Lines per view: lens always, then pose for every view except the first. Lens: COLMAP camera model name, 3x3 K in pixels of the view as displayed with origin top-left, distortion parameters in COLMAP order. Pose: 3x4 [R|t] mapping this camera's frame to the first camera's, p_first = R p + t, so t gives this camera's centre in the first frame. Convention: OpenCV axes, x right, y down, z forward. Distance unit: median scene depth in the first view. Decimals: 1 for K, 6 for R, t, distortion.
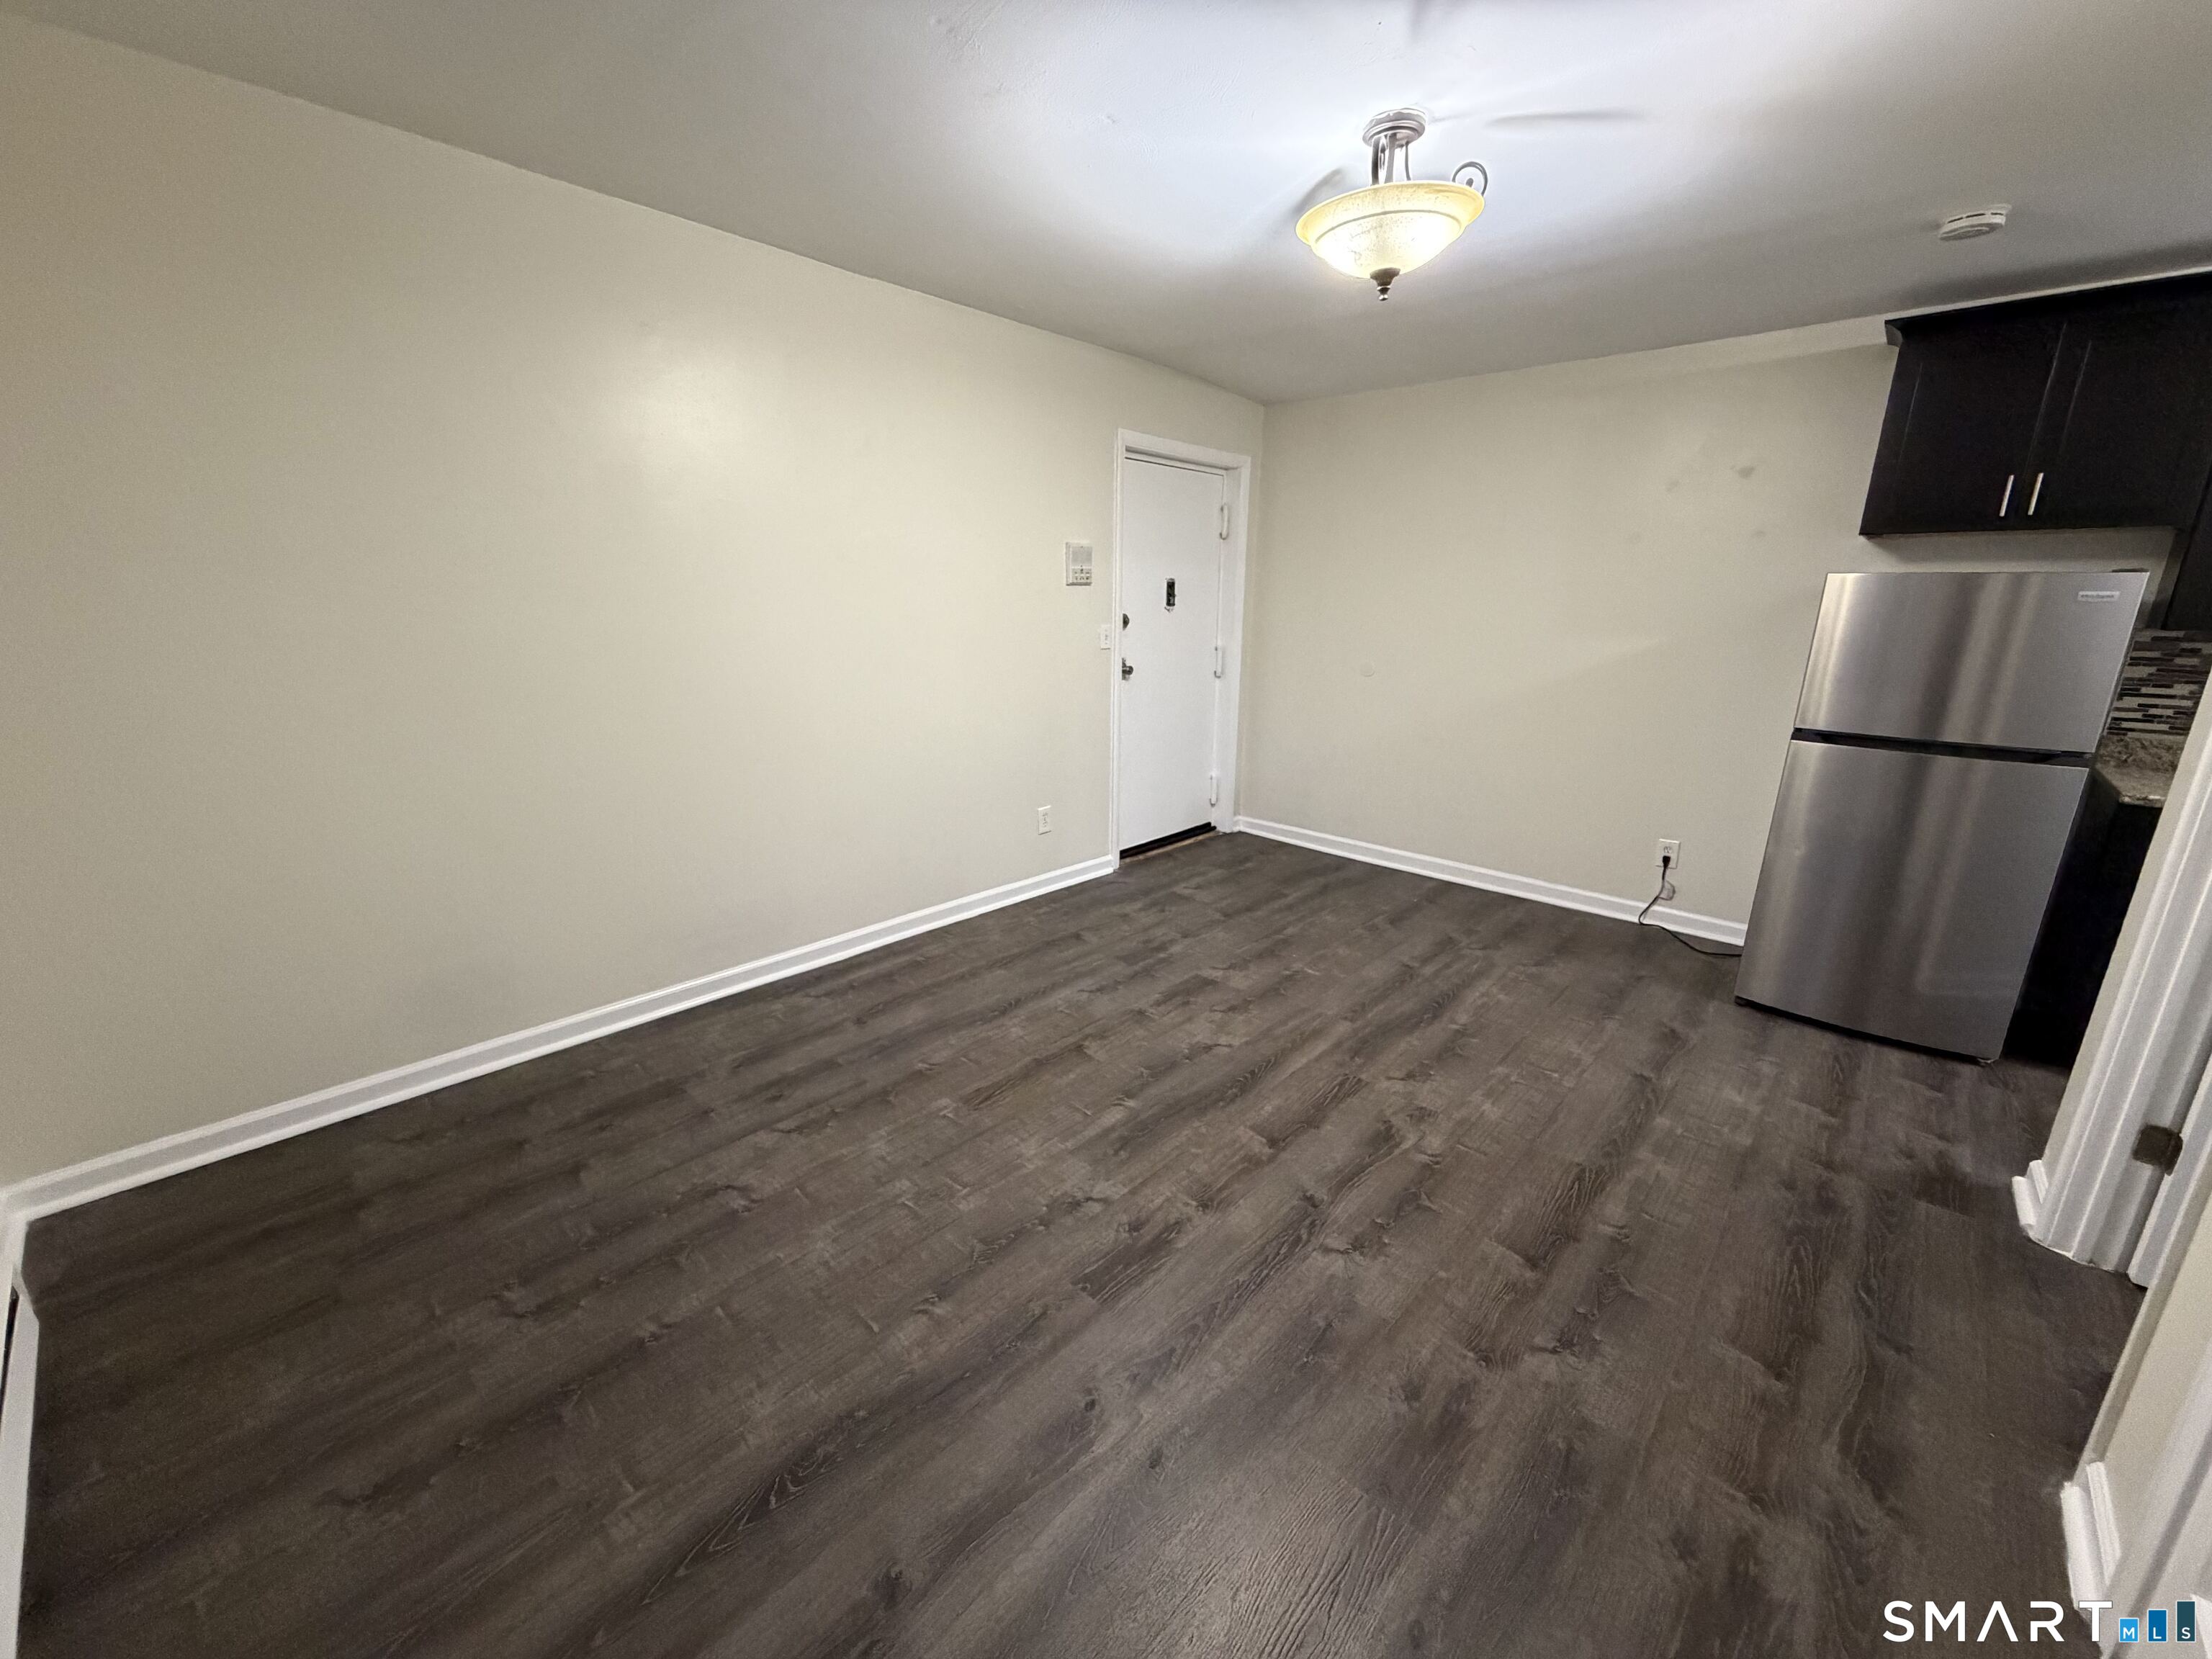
lens RADIAL K [[881.1, 0, 1099.7], [0, 881.1, 831.9], [0, 0, 1]] dist [-0.000697, -0.000366]
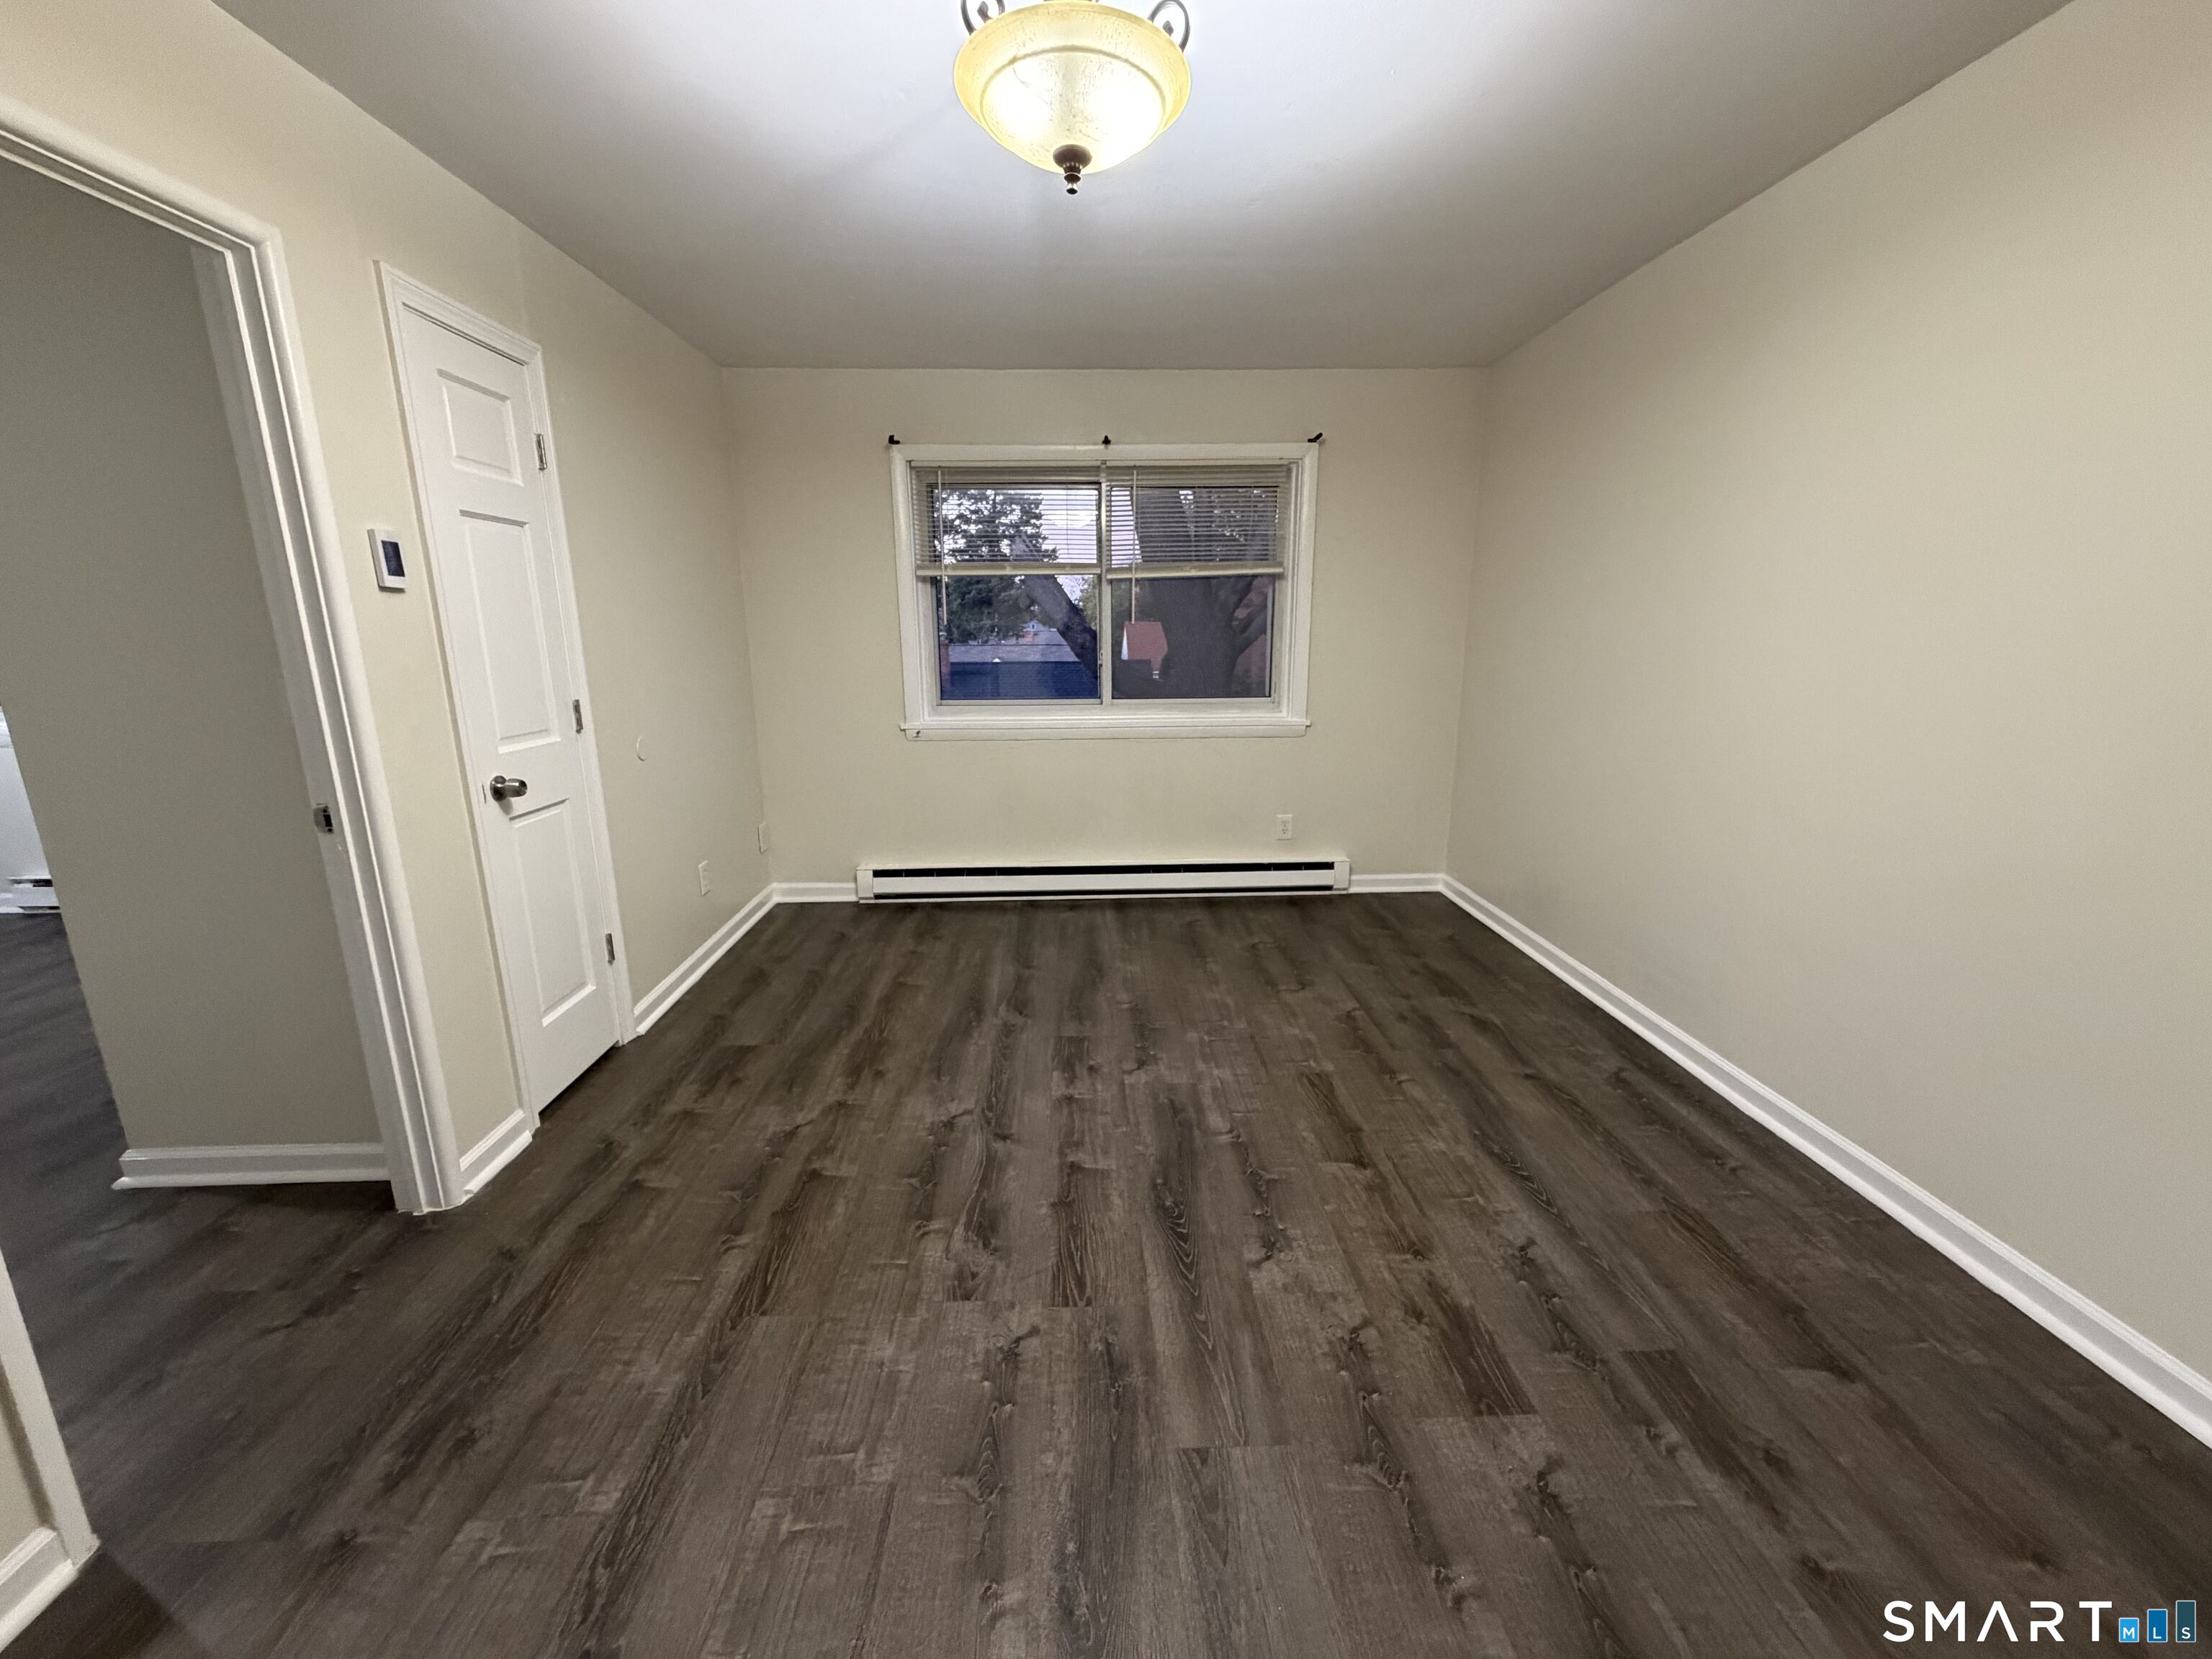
lens RADIAL K [[881.1, 0, 1099.7], [0, 881.1, 831.9], [0, 0, 1]] dist [-0.000697, -0.000366]
pose [[-0.715615, 0.151748, -0.681812, 0.752384], [-0.183134, 0.901209, 0.392792, -0.343483], [0.674060, 0.405950, -0.617128, 1.421481]]
